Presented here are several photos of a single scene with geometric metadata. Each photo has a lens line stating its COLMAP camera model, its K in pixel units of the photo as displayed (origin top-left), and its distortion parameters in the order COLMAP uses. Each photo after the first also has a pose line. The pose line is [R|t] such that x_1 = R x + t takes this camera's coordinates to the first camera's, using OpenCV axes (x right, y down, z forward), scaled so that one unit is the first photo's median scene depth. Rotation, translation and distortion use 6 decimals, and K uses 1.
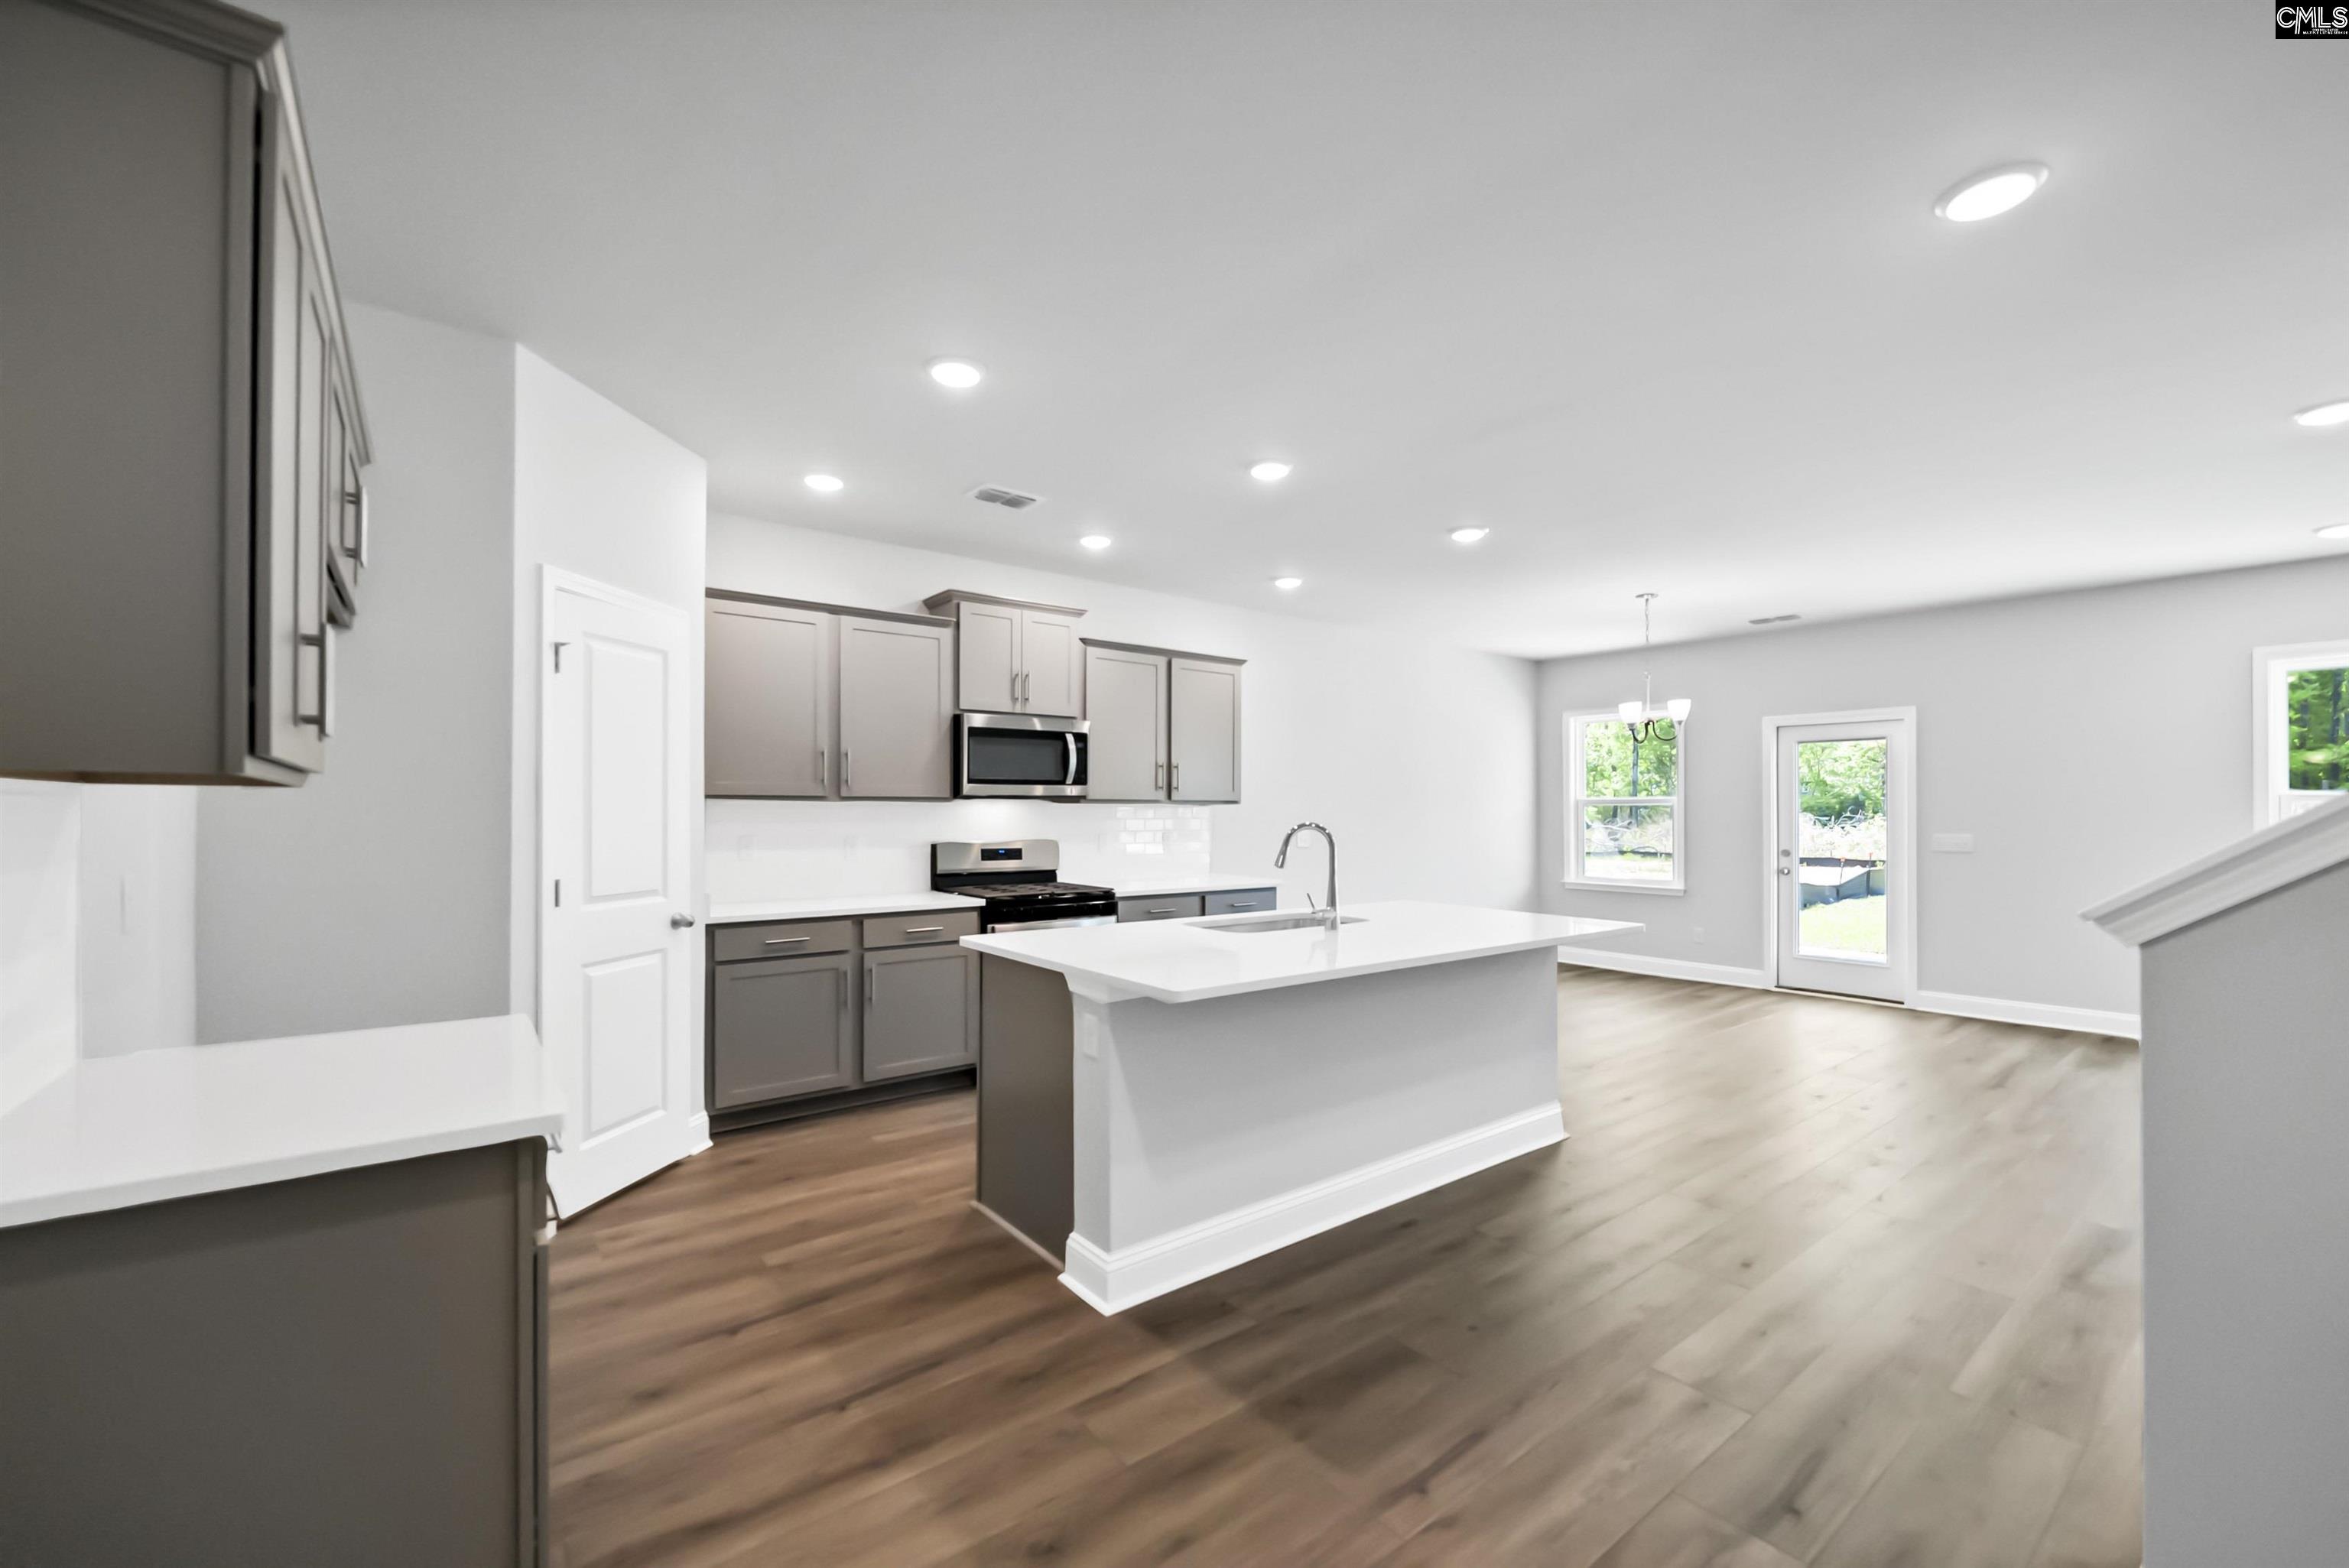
lens RADIAL K [[900.7, 0, 1168.5], [0, 900.7, 801.6], [0, 0, 1]] dist [-0.010244, -0.000503]
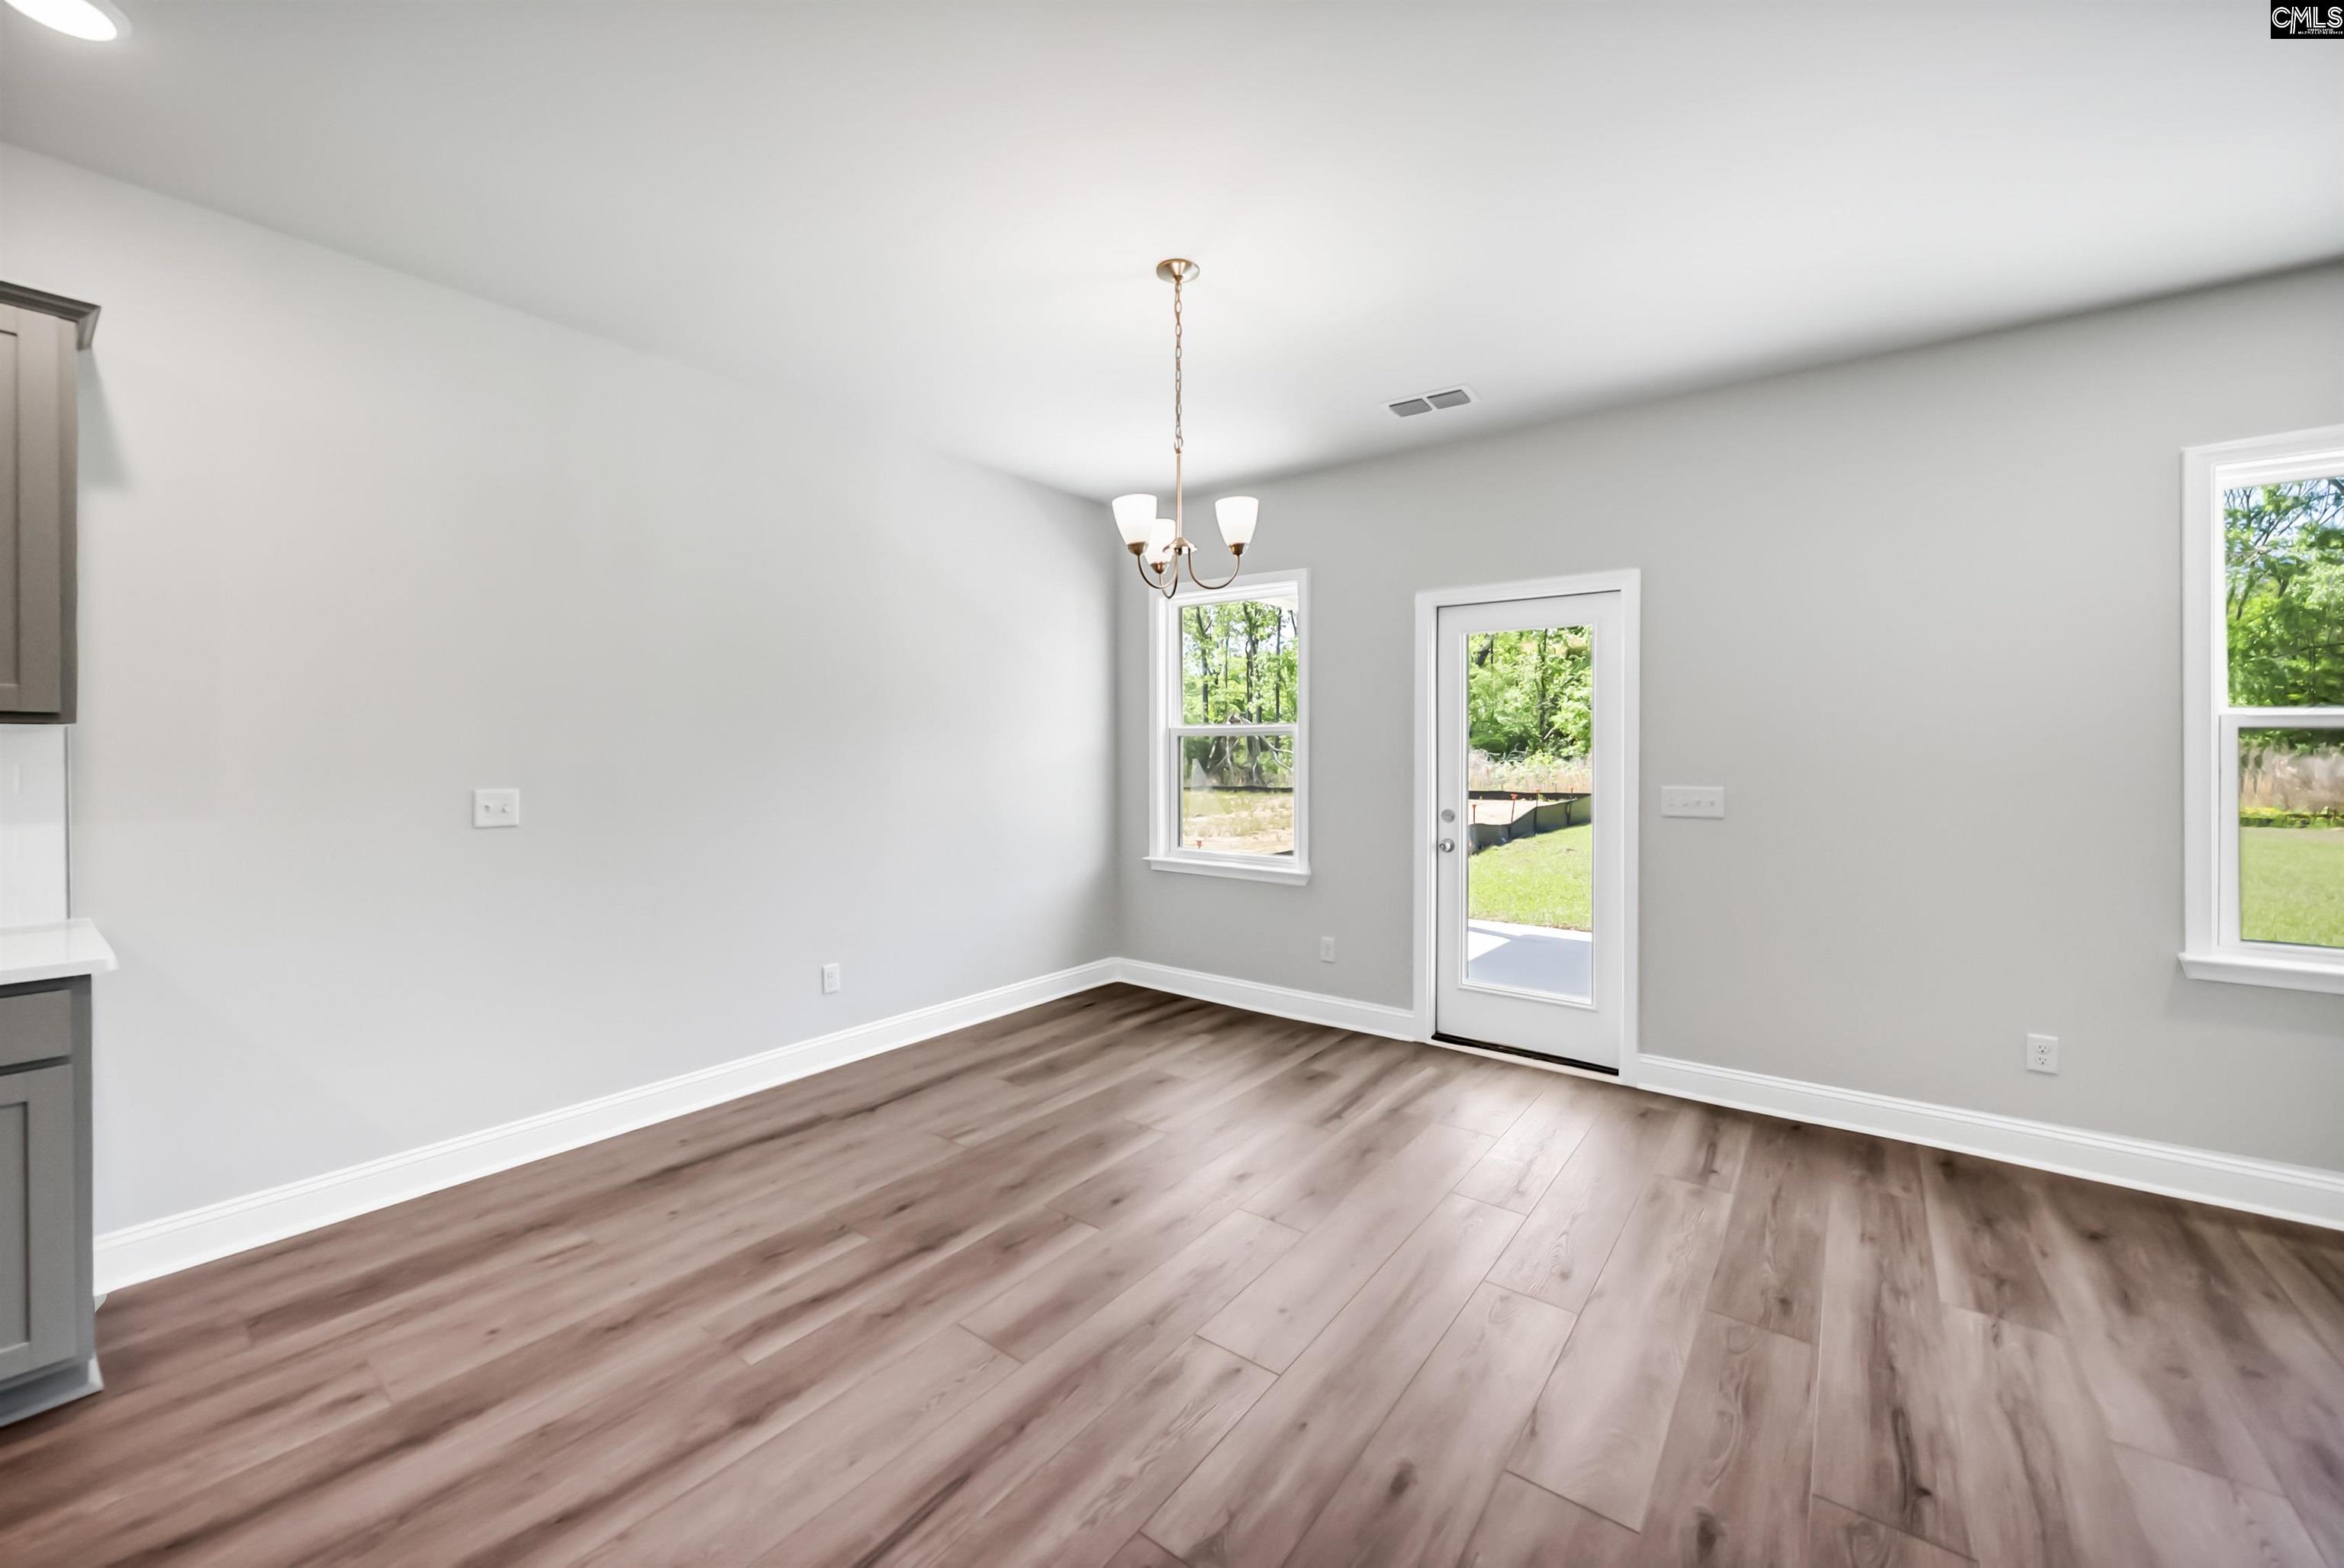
lens RADIAL K [[898.8, 0, 1218.6], [0, 898.8, 749.2], [0, 0, 1]] dist [-0.010244, -0.000503]
pose [[0.945252, 0.000265, 0.326341, 0.311015], [-0.004498, 0.999915, 0.012214, 0.005771], [-0.326310, -0.013013, 0.945173, 0.432451]]
